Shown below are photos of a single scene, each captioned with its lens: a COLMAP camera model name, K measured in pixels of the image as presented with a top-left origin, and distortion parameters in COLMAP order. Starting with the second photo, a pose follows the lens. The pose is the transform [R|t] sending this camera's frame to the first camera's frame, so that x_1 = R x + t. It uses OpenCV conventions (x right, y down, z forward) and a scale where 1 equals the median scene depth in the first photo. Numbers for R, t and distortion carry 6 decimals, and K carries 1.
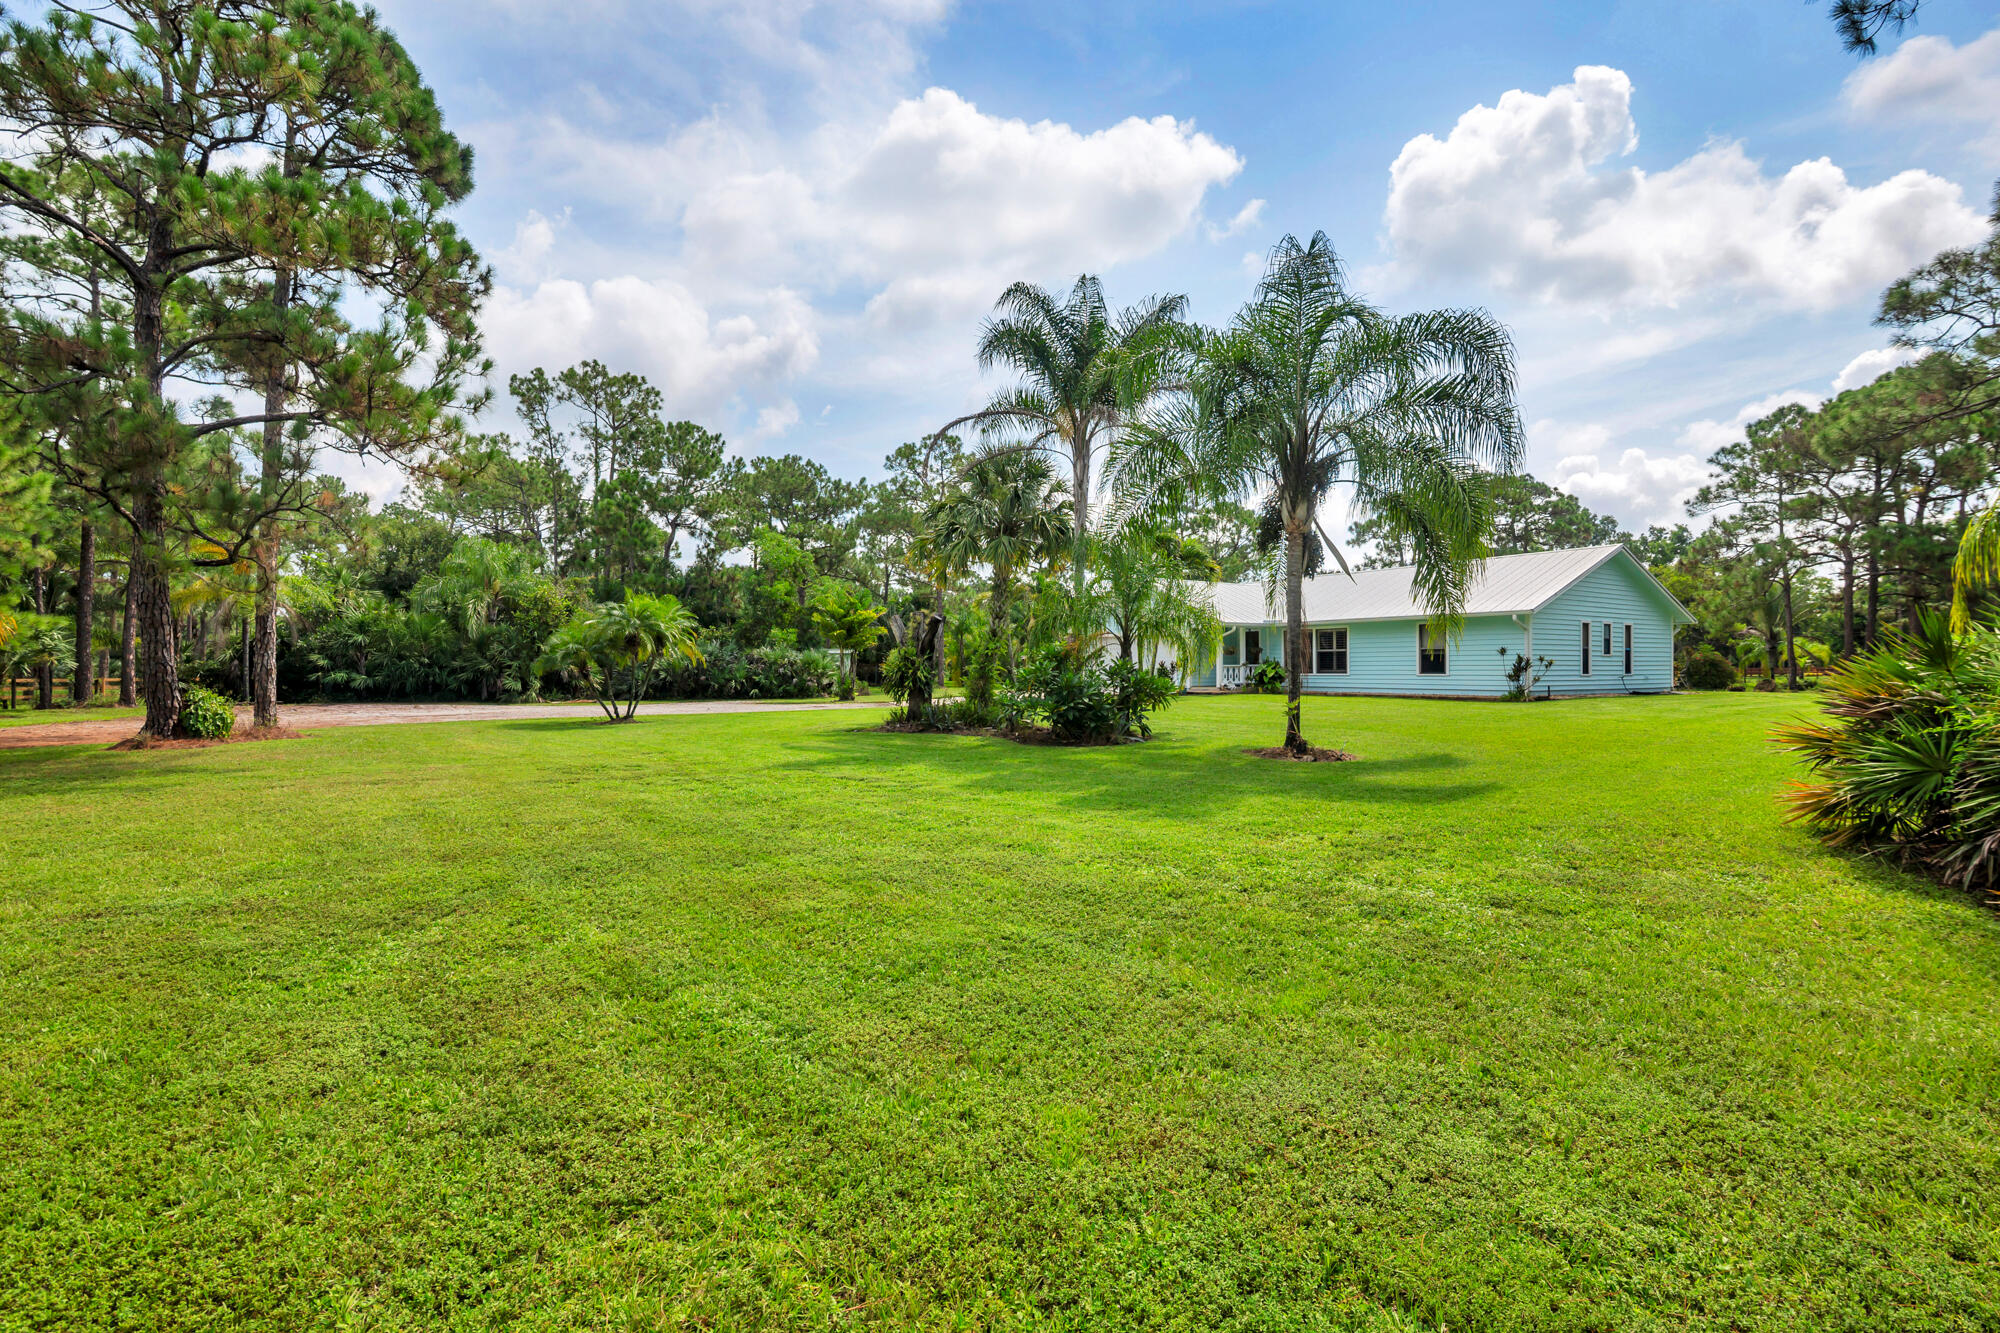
lens RADIAL K [[948.3, 0, 1011.0], [0, 948.3, 673.1], [0, 0, 1]] dist [-0.017295, 0.000327]
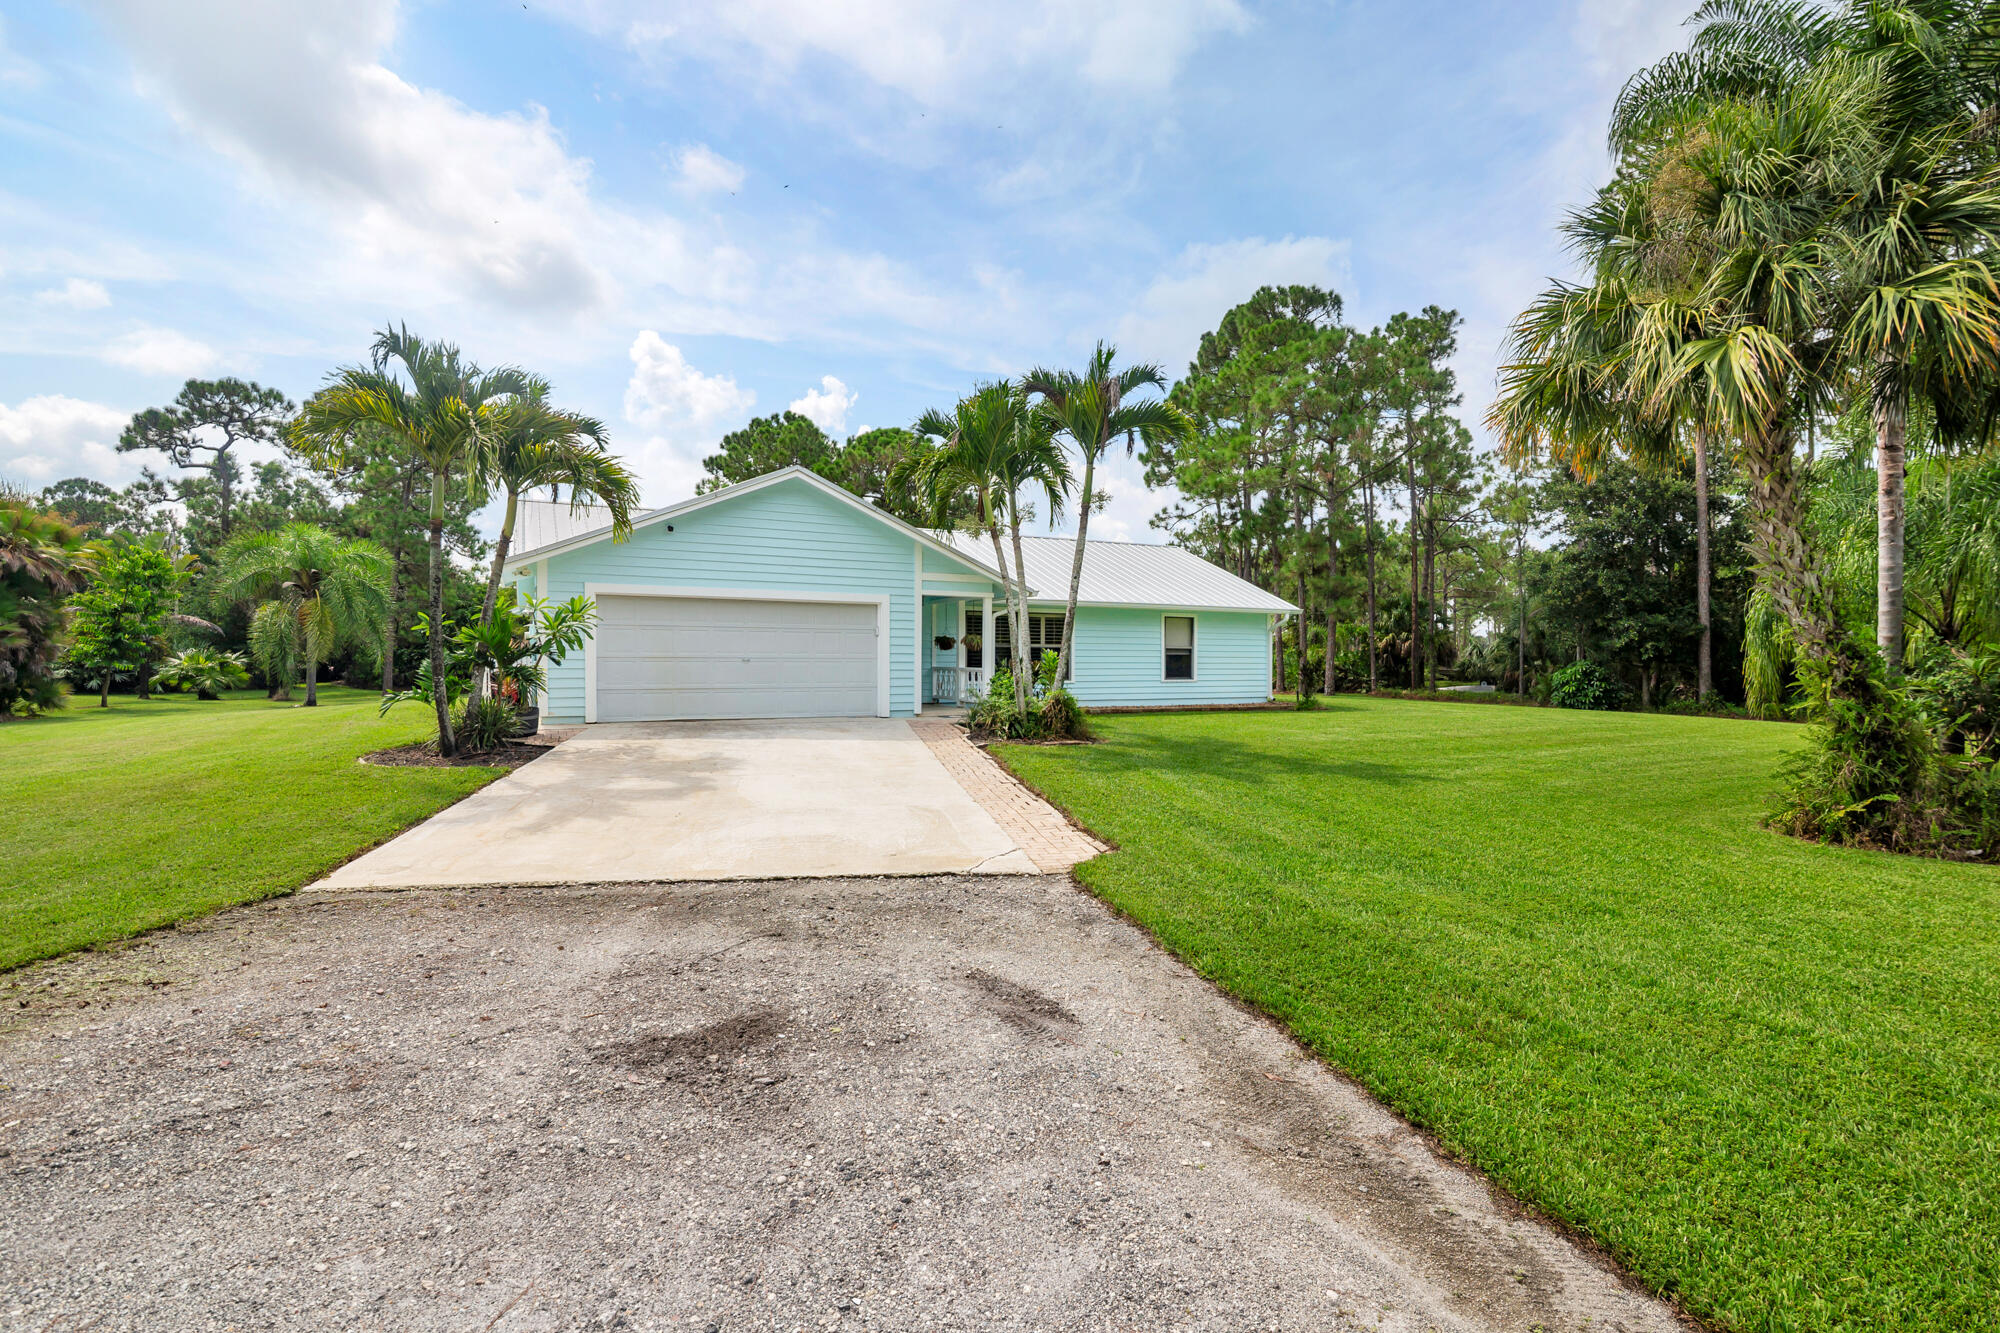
lens RADIAL K [[948.3, 0, 1011.0], [0, 948.3, 673.1], [0, 0, 1]] dist [-0.017295, 0.000327]
pose [[0.138885, -0.009702, 0.990261, -0.321347], [0.002405, 0.999952, 0.009459, -0.011033], [-0.990306, 0.001068, 0.138901, 0.934711]]
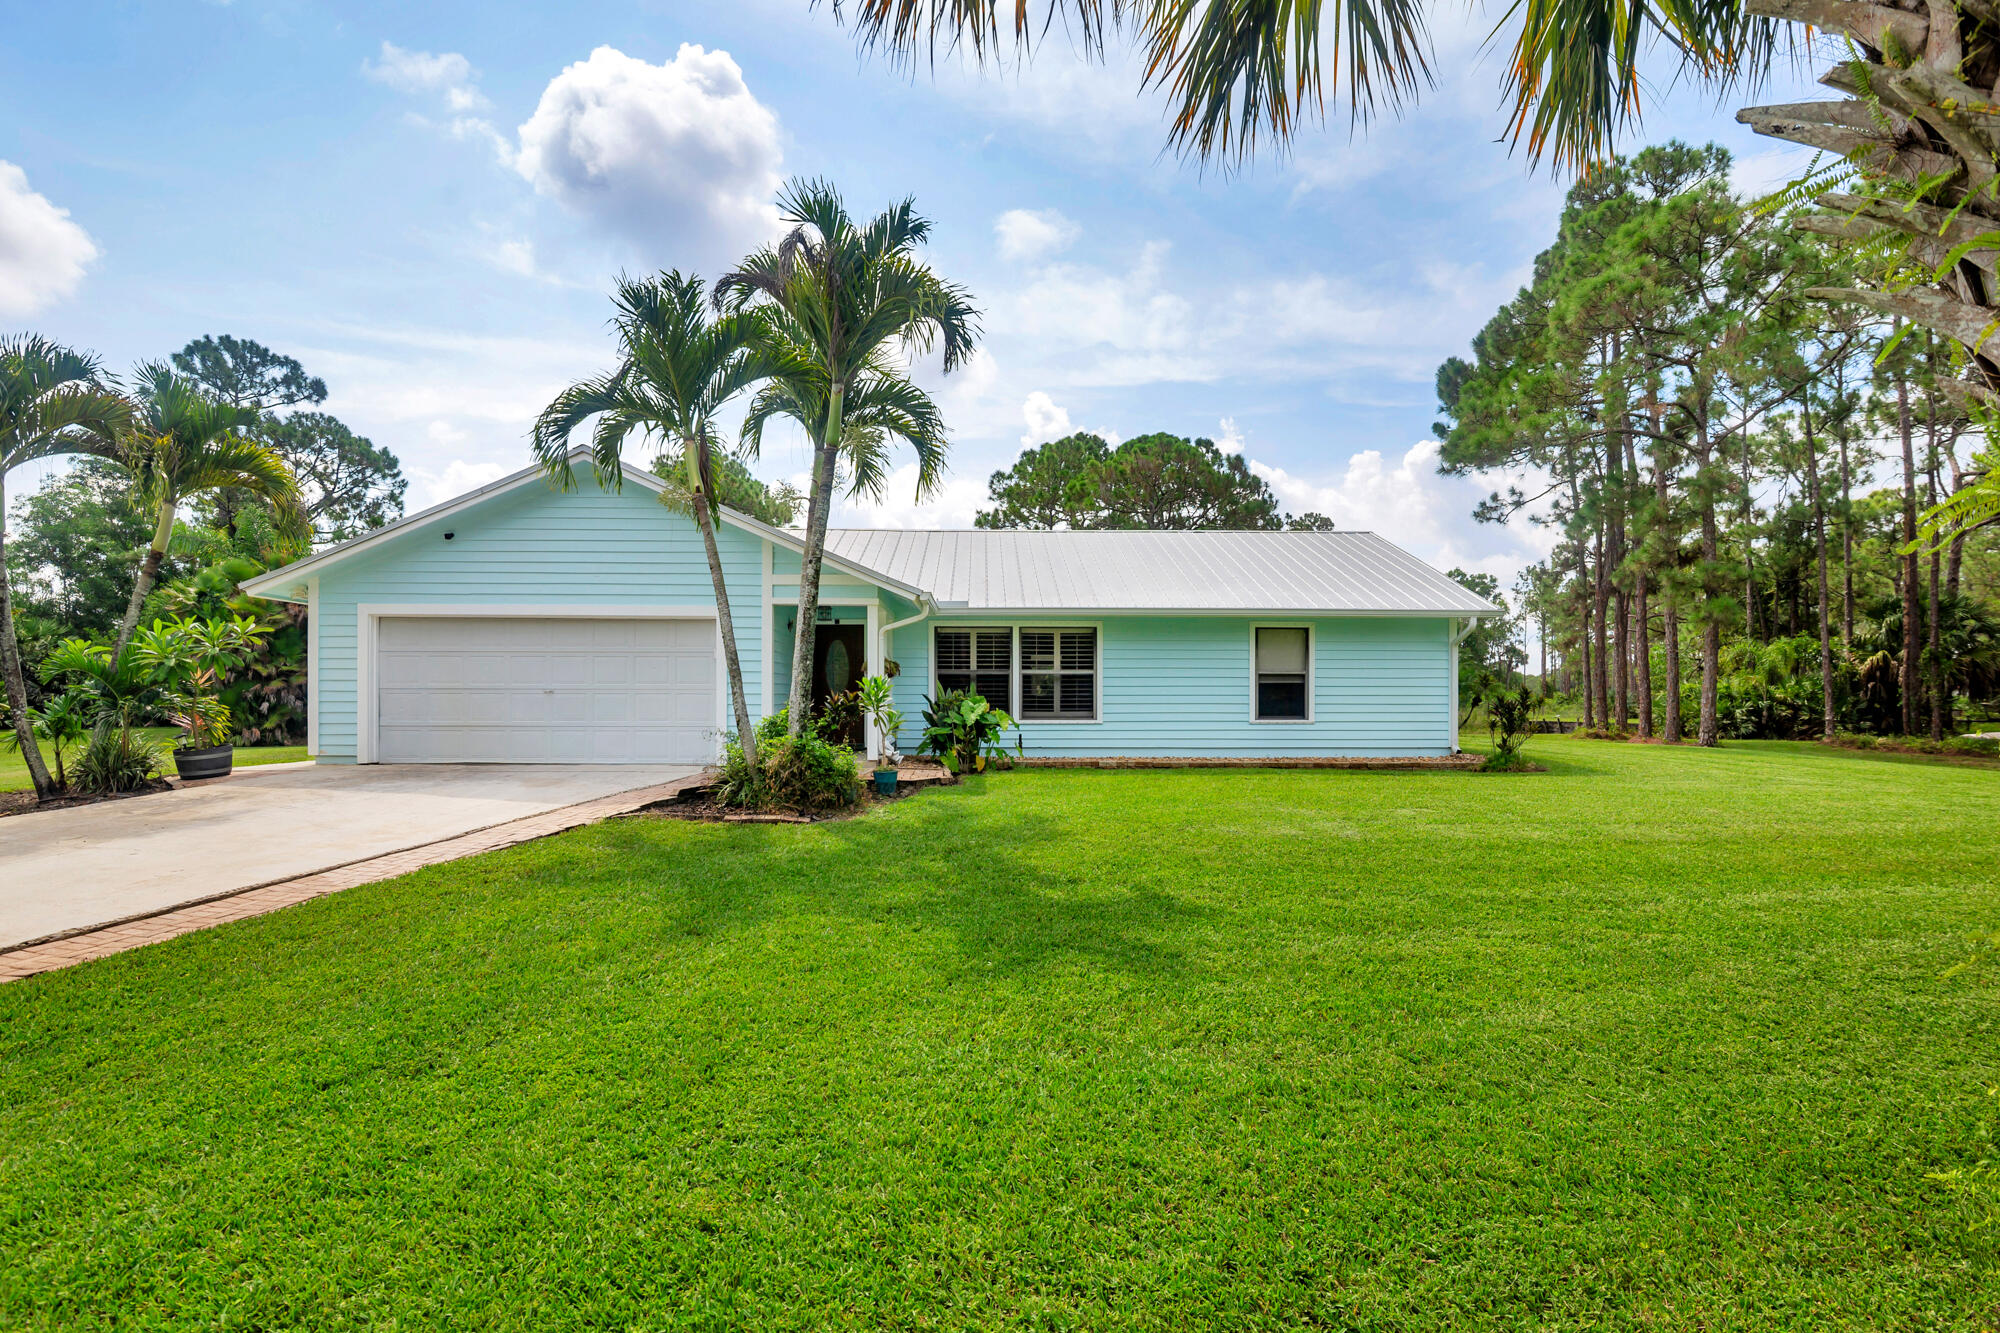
lens RADIAL K [[942.6, 0, 993.6], [0, 942.6, 693.9], [0, 0, 1]] dist [-0.019152, 0.000065]
pose [[0.568759, 0.004466, 0.822492, -0.073825], [0.002516, 0.999971, -0.007169, -0.009228], [-0.822500, 0.006147, 0.568732, 0.756459]]
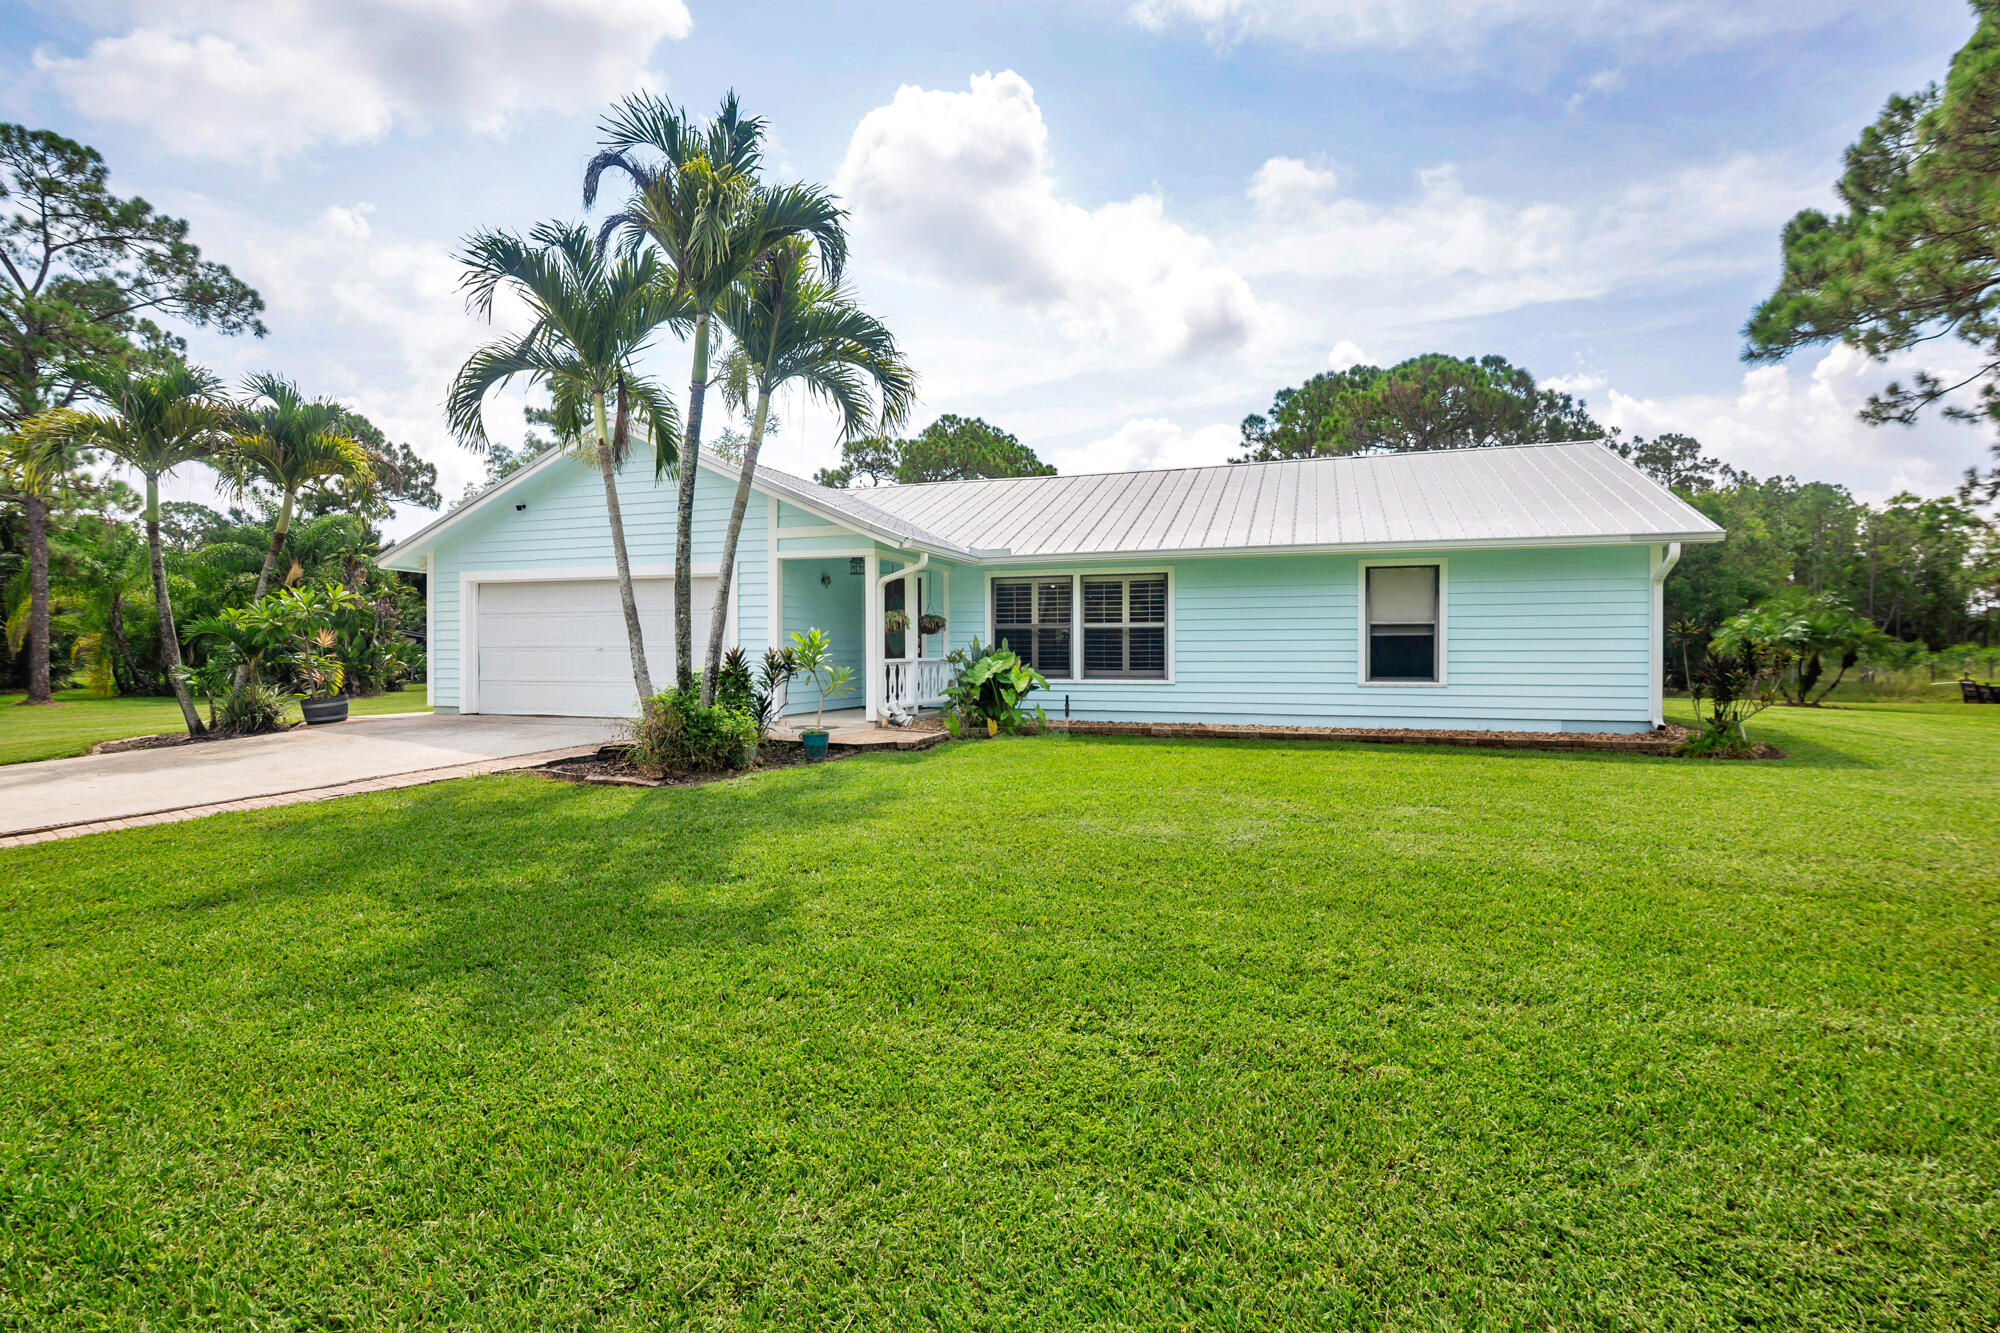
lens RADIAL K [[924.1, 0, 988.2], [0, 924.1, 661.6], [0, 0, 1]] dist [-0.019880, 0.000304]
pose [[0.819040, -0.002342, 0.573732, 0.052512], [0.002338, 0.999997, 0.000744, -0.007900], [-0.573732, 0.000732, 0.819043, 0.698776]]
